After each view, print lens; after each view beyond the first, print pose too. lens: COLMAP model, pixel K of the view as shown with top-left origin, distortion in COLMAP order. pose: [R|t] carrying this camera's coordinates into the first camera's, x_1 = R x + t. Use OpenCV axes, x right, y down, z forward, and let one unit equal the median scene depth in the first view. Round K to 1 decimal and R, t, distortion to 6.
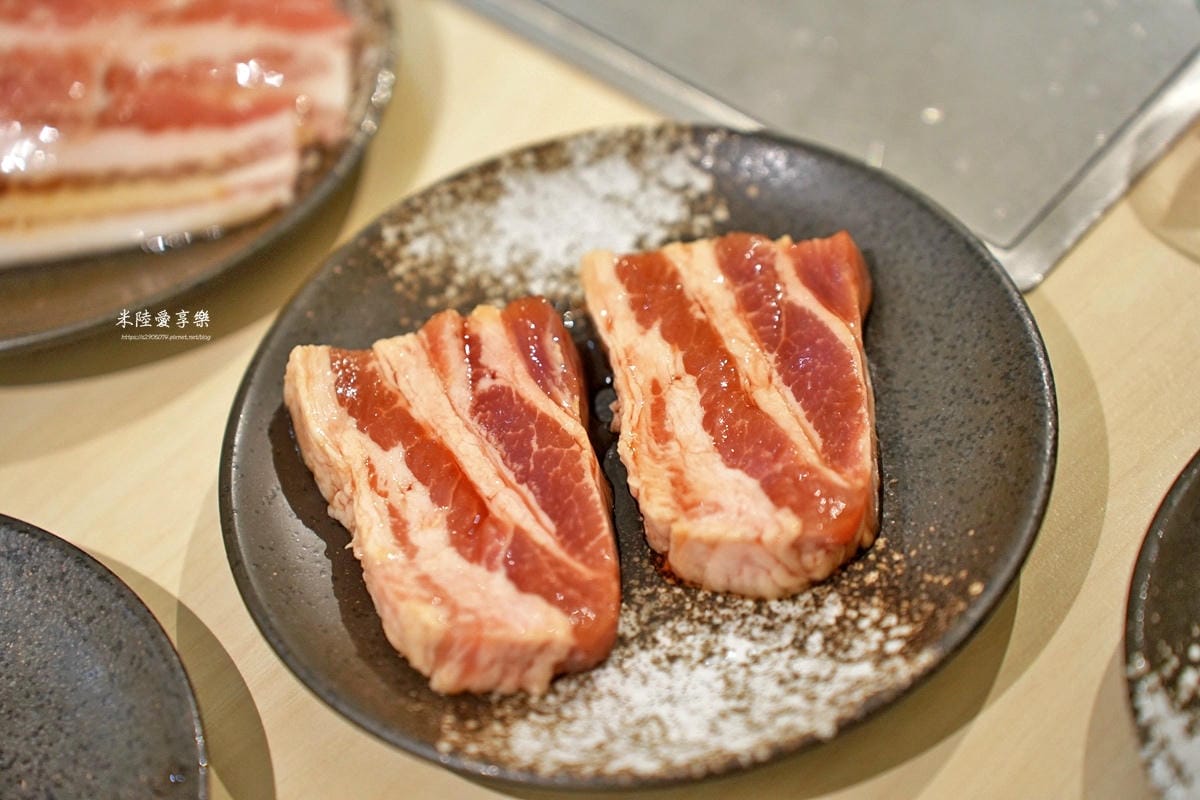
lens RADIAL K [[2544.1, 0, 600.2], [0, 2544.1, 399.8], [0, 0, 1]] dist [0.630930, 0.000000]
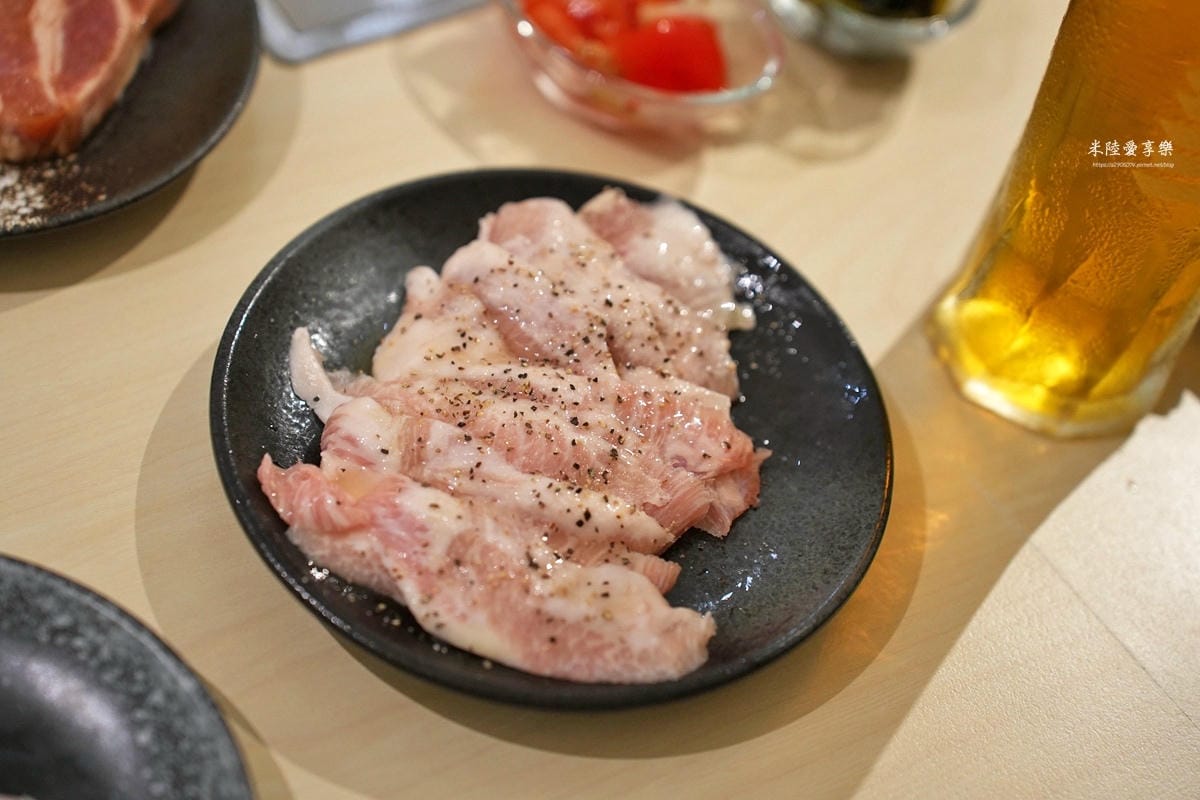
lens RADIAL K [[2053.0, 0, 600.0], [0, 2053.0, 394.9], [0, 0, 1]] dist [0.342621, 0.000000]
pose [[0.923773, 0.381609, 0.031901, 0.345033], [-0.381120, 0.924299, -0.020459, 0.080287], [-0.037294, 0.006742, 0.999282, -0.112347]]
